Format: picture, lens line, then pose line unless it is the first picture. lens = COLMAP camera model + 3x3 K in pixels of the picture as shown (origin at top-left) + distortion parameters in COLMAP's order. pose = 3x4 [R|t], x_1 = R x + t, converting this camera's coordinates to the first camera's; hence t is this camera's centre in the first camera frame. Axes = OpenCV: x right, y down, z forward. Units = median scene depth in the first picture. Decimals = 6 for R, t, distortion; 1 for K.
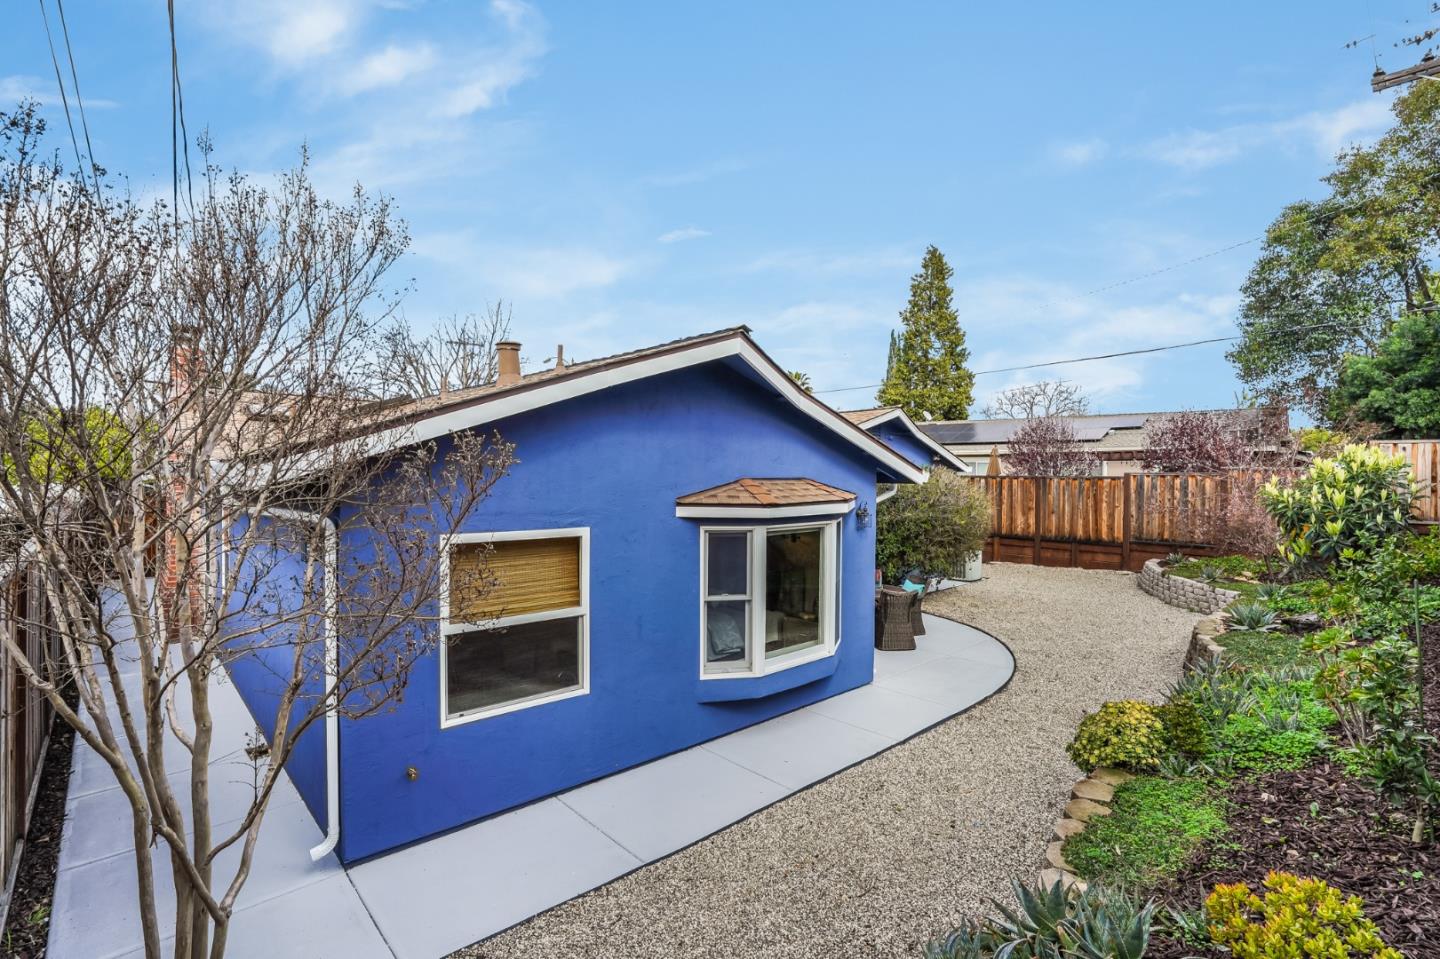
lens RADIAL K [[689.4, 0, 725.7], [0, 689.4, 478.2], [0, 0, 1]] dist [-0.026315, 0.001848]
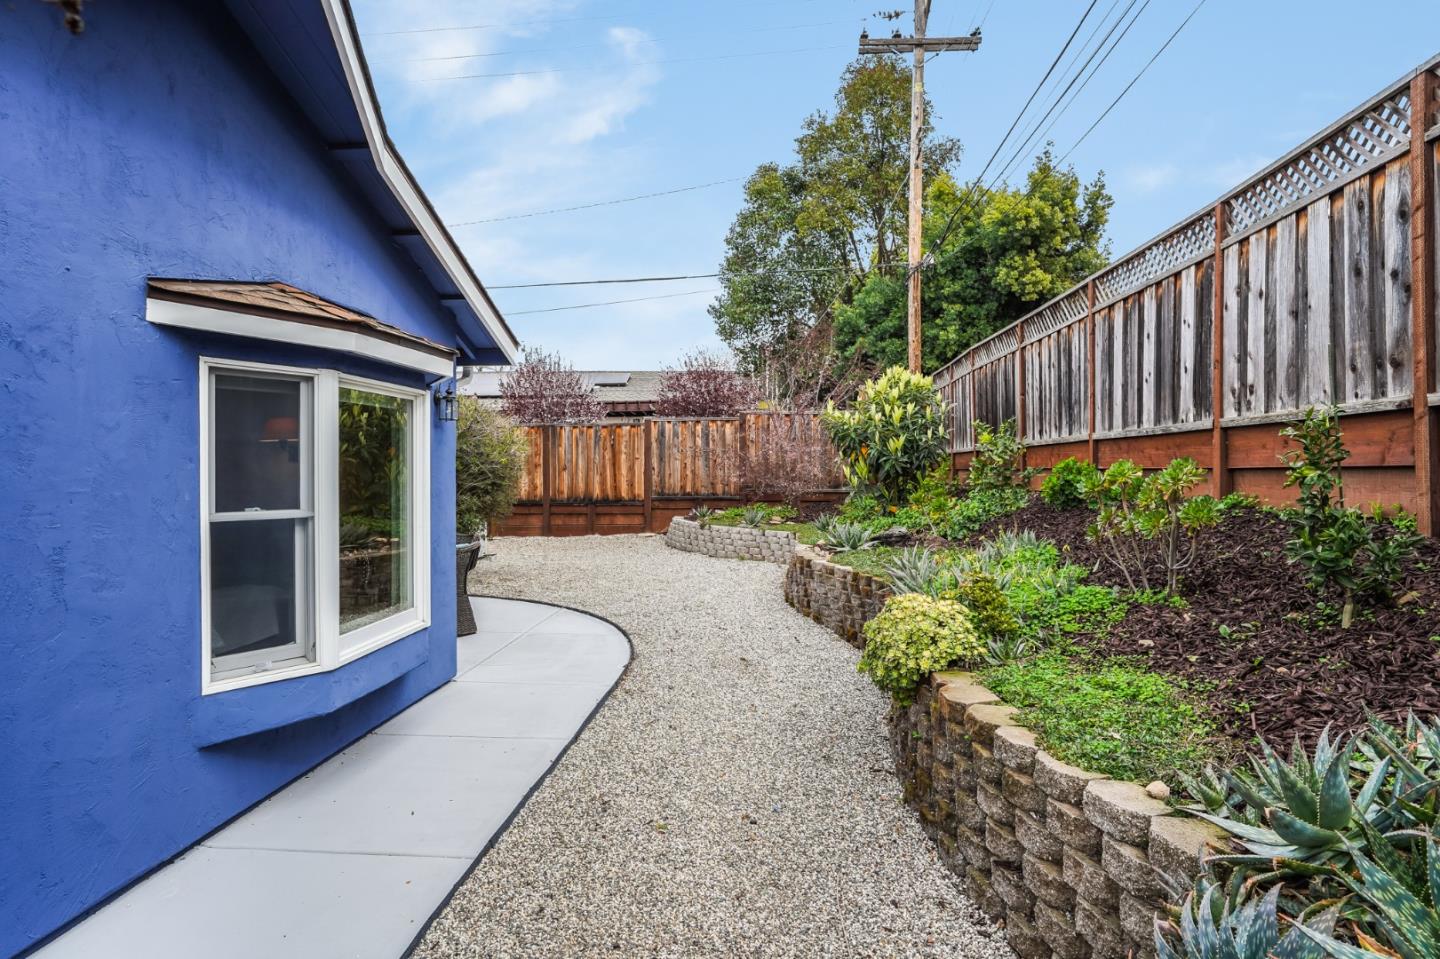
lens RADIAL K [[860.3, 0, 757.2], [0, 860.3, 447.2], [0, 0, 1]] dist [-0.002324, 0.008827]
pose [[0.725811, 0.003766, 0.687884, -0.056625], [0.014664, 0.999673, -0.020946, 0.052026], [-0.687738, 0.025290, 0.725518, 0.118511]]
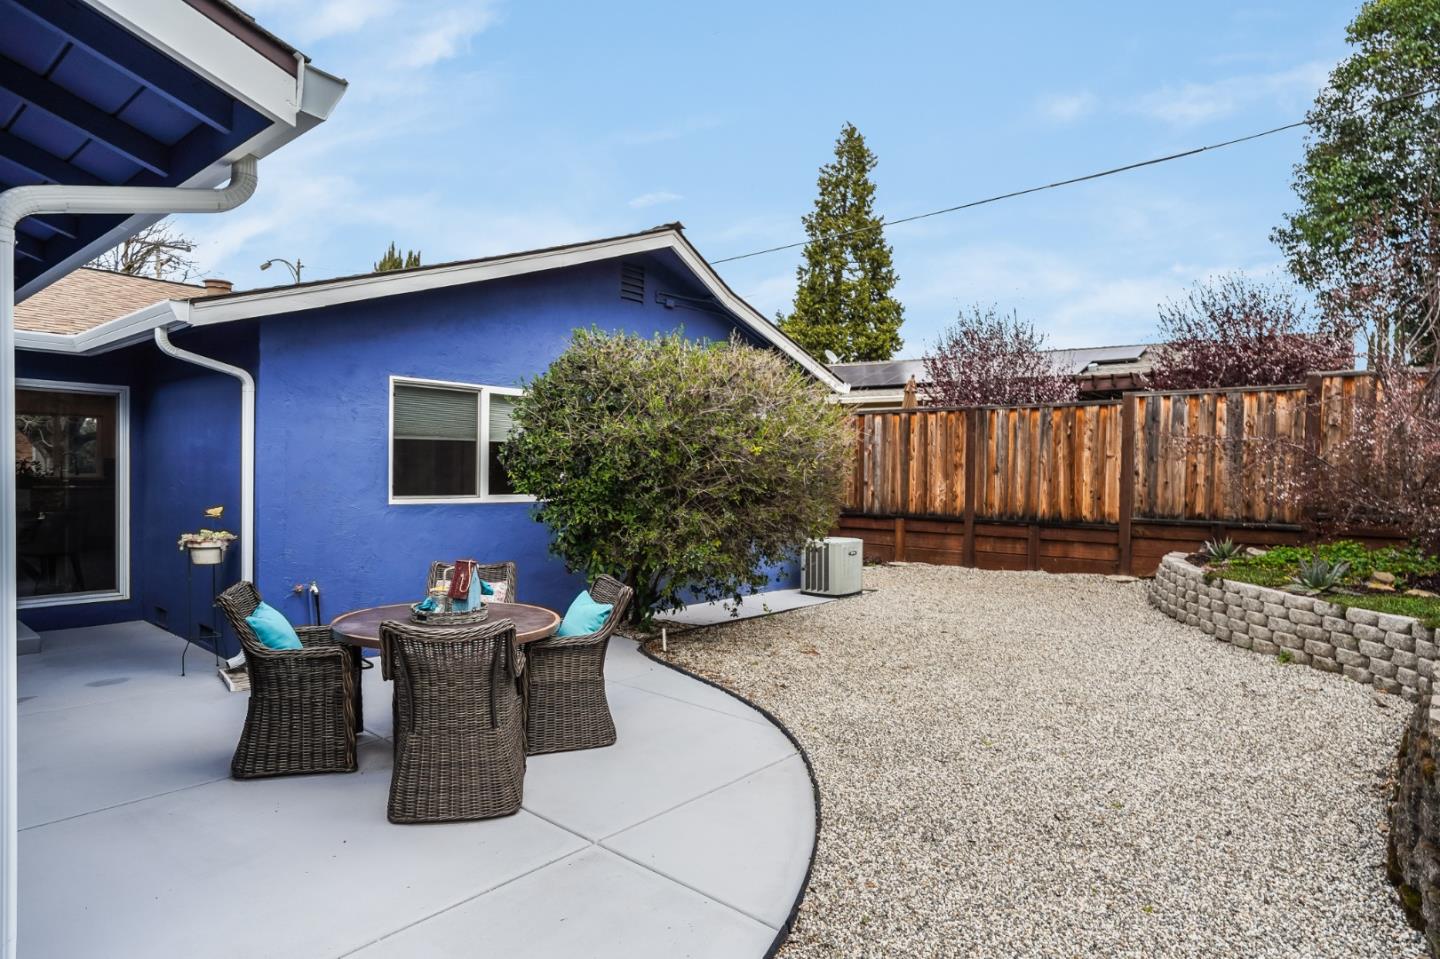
lens RADIAL K [[860.3, 0, 713.4], [0, 860.3, 491.8], [0, 0, 1]] dist [-0.002324, 0.008827]
pose [[0.994102, 0.002203, 0.108431, 0.187549], [-0.004627, 0.999745, 0.022111, 0.055528], [-0.108354, -0.022483, 0.993858, 0.357179]]
